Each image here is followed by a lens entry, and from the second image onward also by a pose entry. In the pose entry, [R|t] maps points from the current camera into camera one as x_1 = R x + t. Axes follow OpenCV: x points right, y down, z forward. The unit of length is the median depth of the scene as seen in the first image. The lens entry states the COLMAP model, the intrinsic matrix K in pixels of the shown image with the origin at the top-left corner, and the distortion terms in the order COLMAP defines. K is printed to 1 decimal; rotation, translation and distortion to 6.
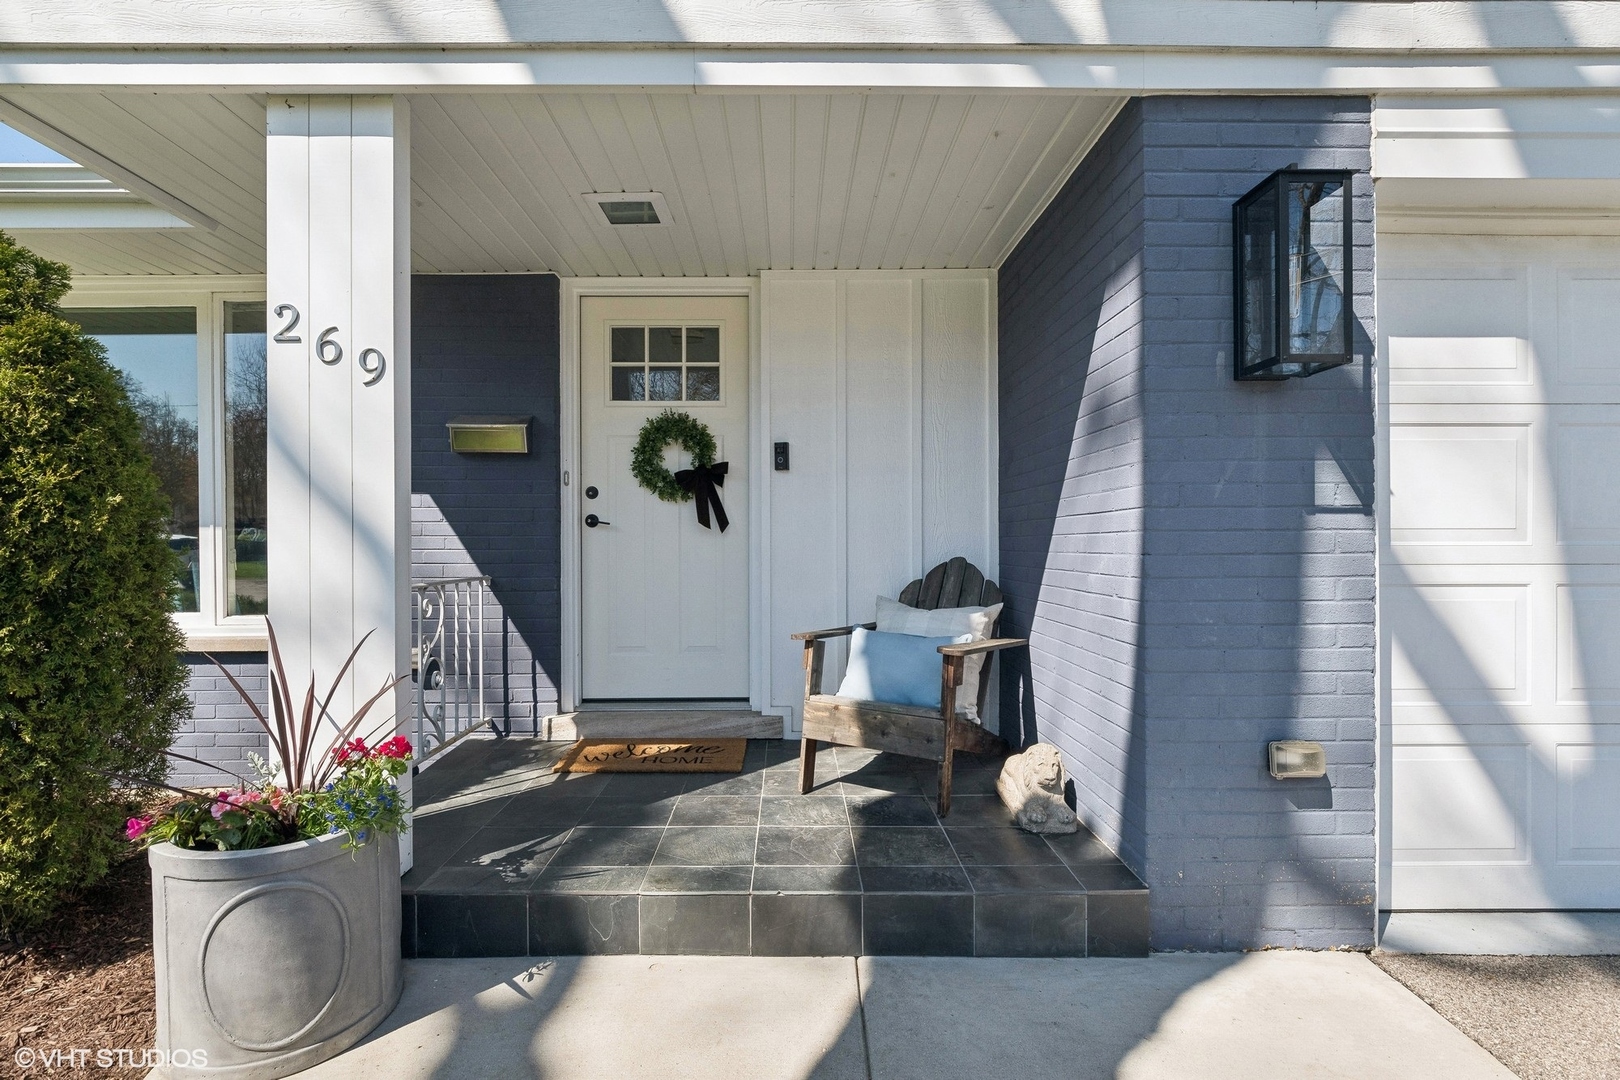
lens RADIAL K [[831.0, 0, 810.0], [0, 831.0, 540.0], [0, 0, 1]] dist [0.000878, 0.000124]
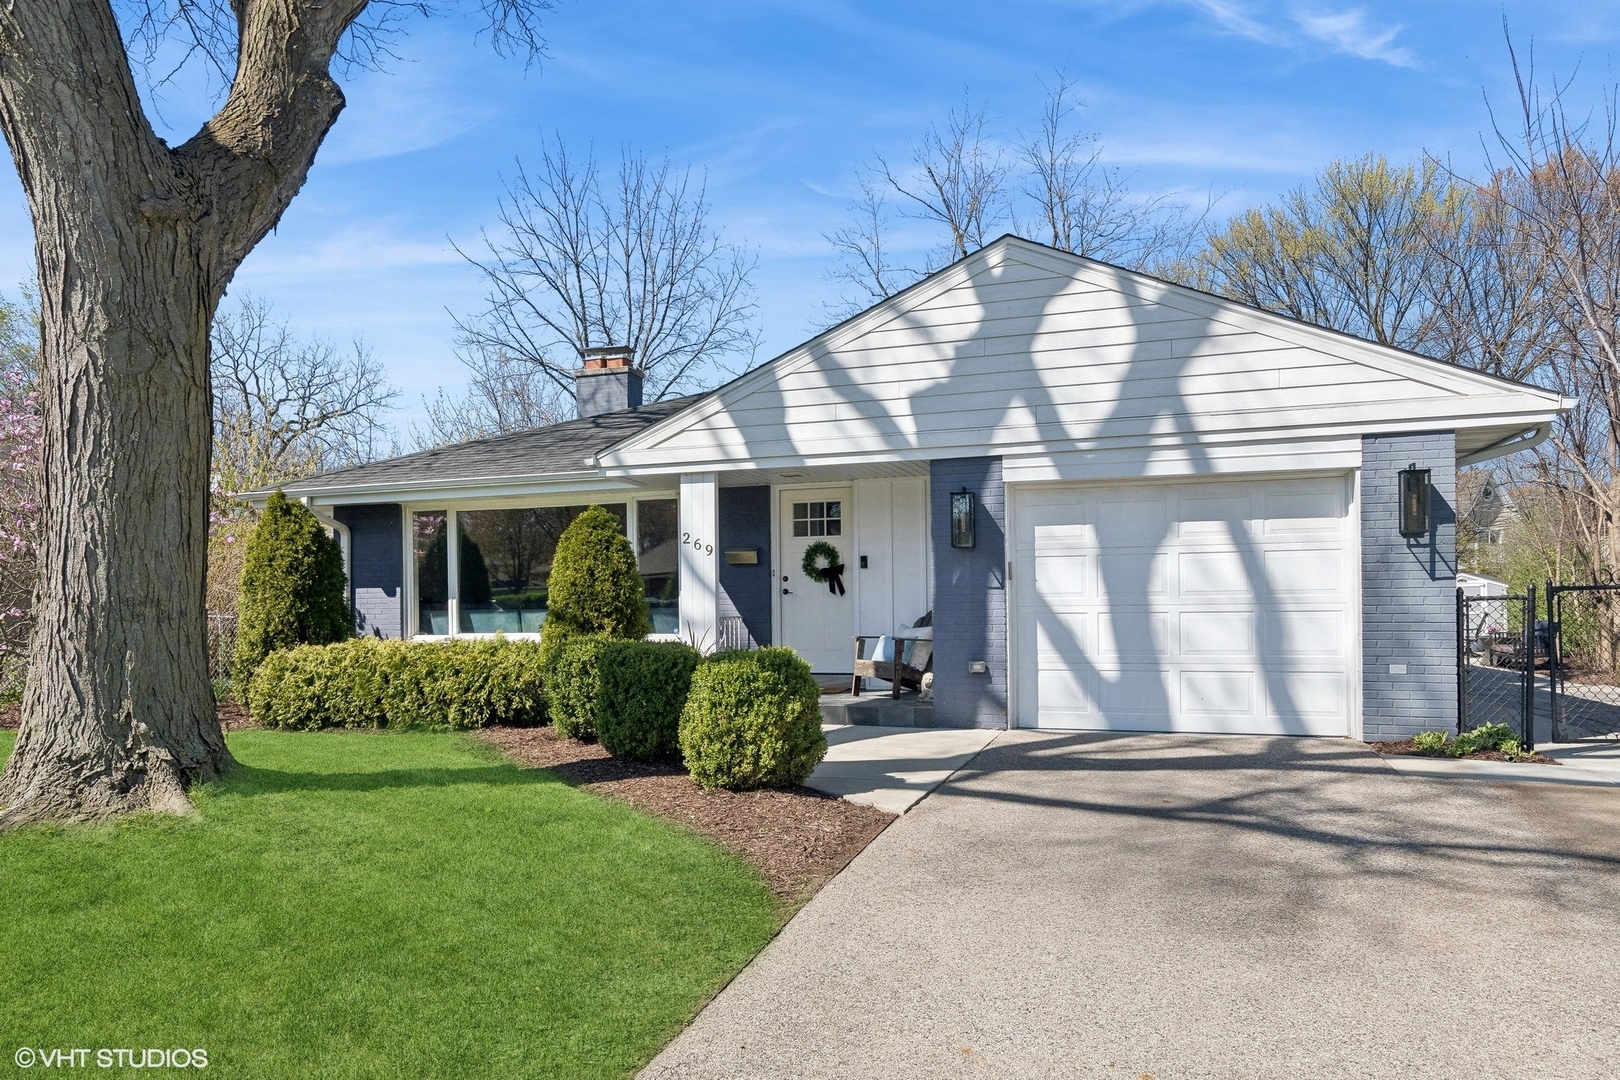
lens RADIAL K [[973.8, 0, 810.0], [0, 973.8, 540.0], [0, 0, 1]] dist [-0.001138, -0.000066]
pose [[0.954461, -0.030495, -0.296772, 0.608956], [0.012807, 0.998033, -0.061366, -0.000153], [0.298060, 0.054771, 0.952974, -1.551154]]
